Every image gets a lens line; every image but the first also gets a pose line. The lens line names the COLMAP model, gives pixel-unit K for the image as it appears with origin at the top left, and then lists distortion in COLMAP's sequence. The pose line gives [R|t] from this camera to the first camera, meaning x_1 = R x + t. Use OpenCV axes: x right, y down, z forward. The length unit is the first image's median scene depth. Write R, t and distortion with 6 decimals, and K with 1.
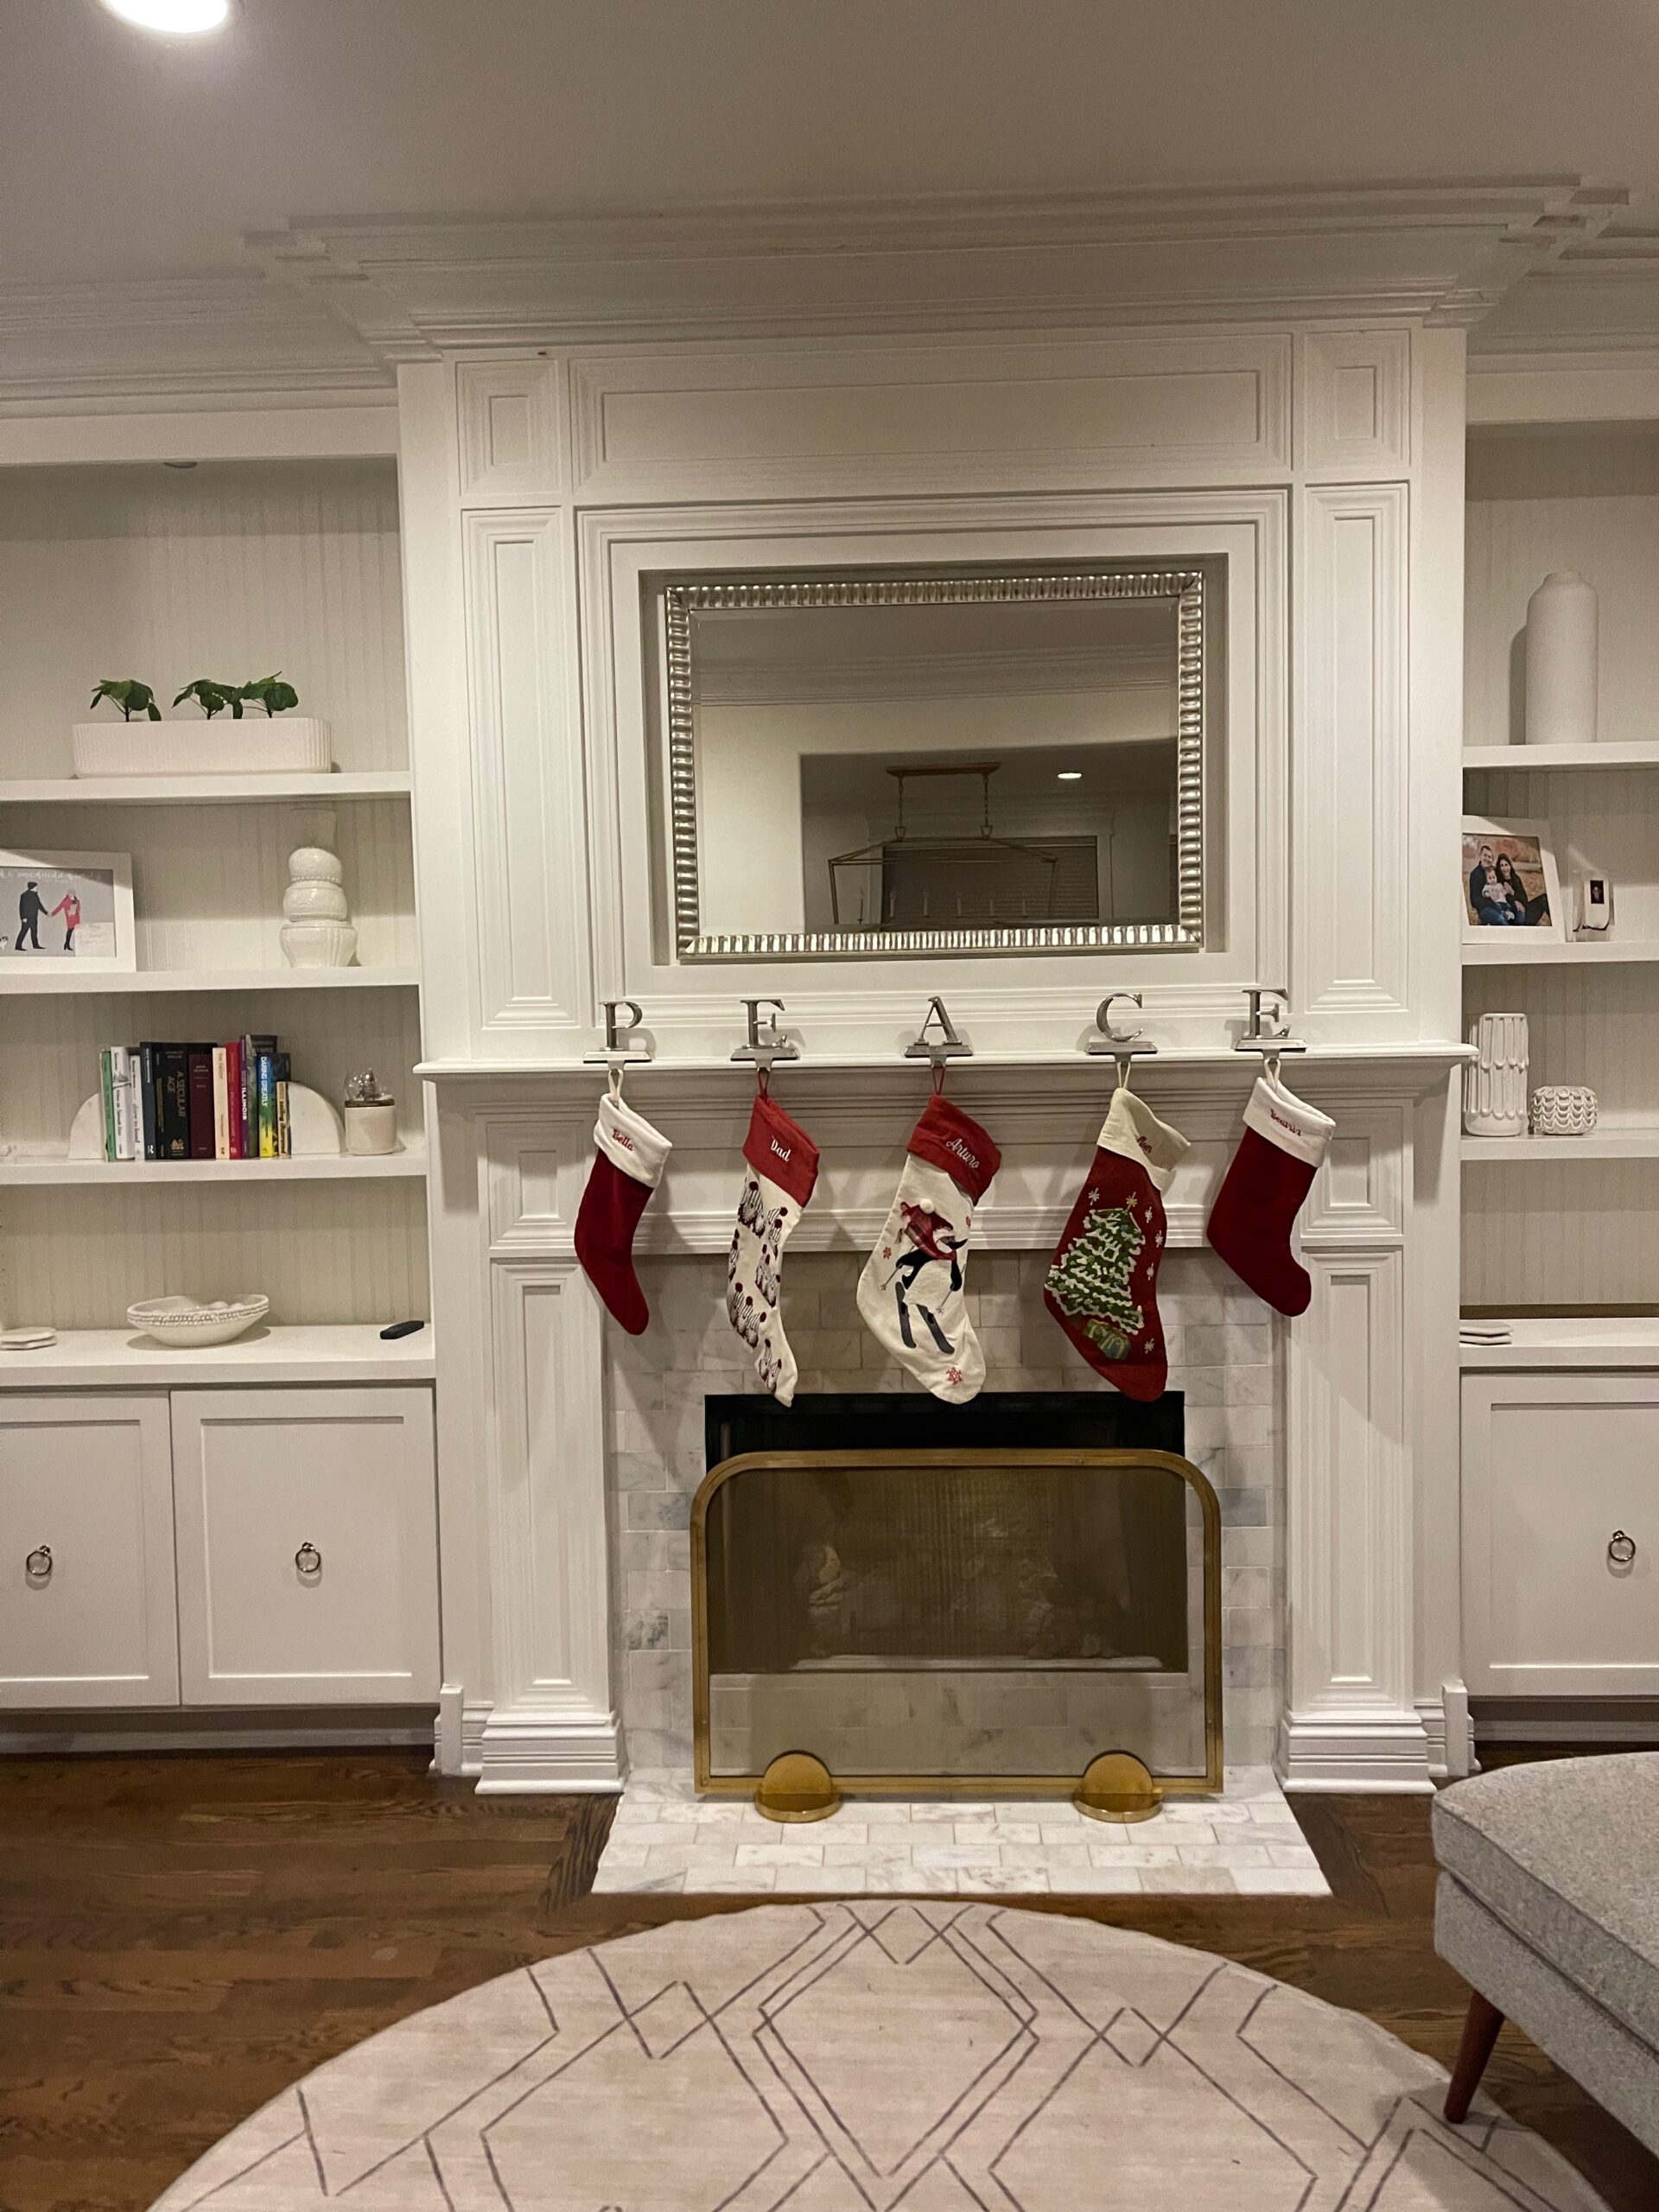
lens RADIAL K [[1682.2, 0, 884.6], [0, 1682.2, 1109.9], [0, 0, 1]] dist [0.030312, -0.005327]
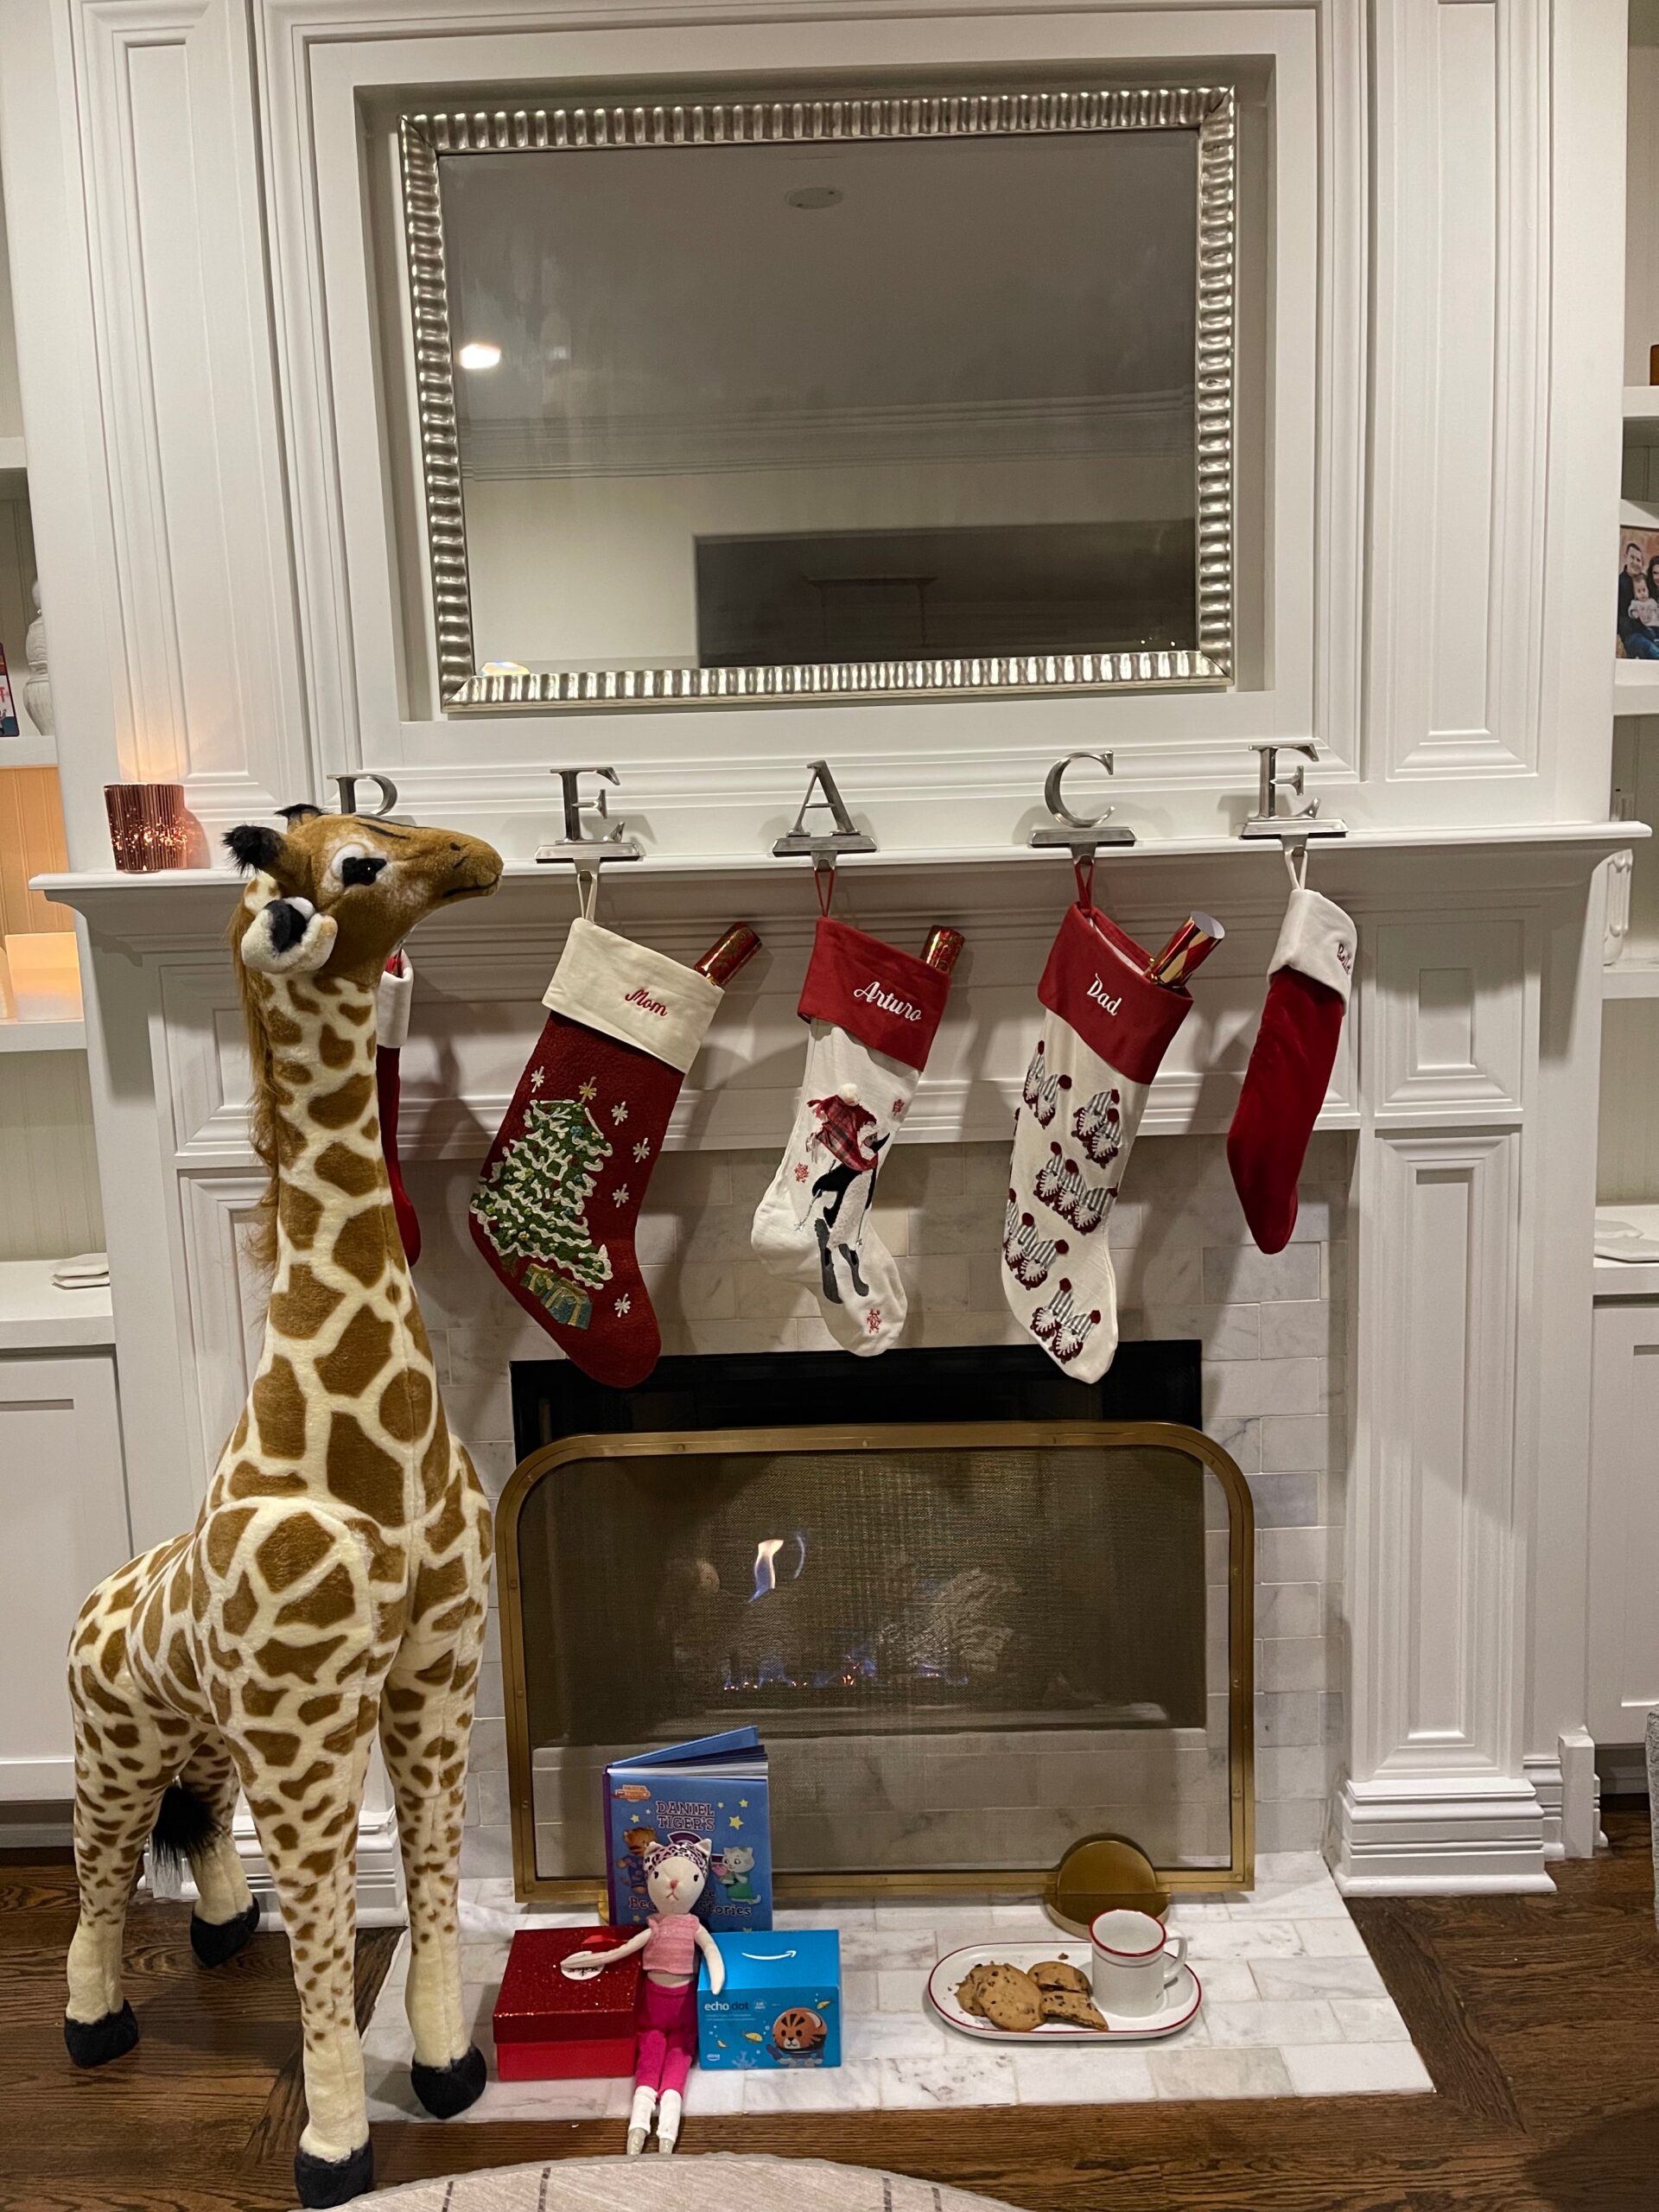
lens RADIAL K [[1682.2, 0, 884.6], [0, 1682.2, 1109.9], [0, 0, 1]] dist [0.030312, -0.005327]
pose [[0.998661, -0.021250, 0.047160, 0.016717], [0.015258, 0.992170, 0.123962, -0.014710], [-0.049424, -0.123077, 0.991166, 0.332136]]
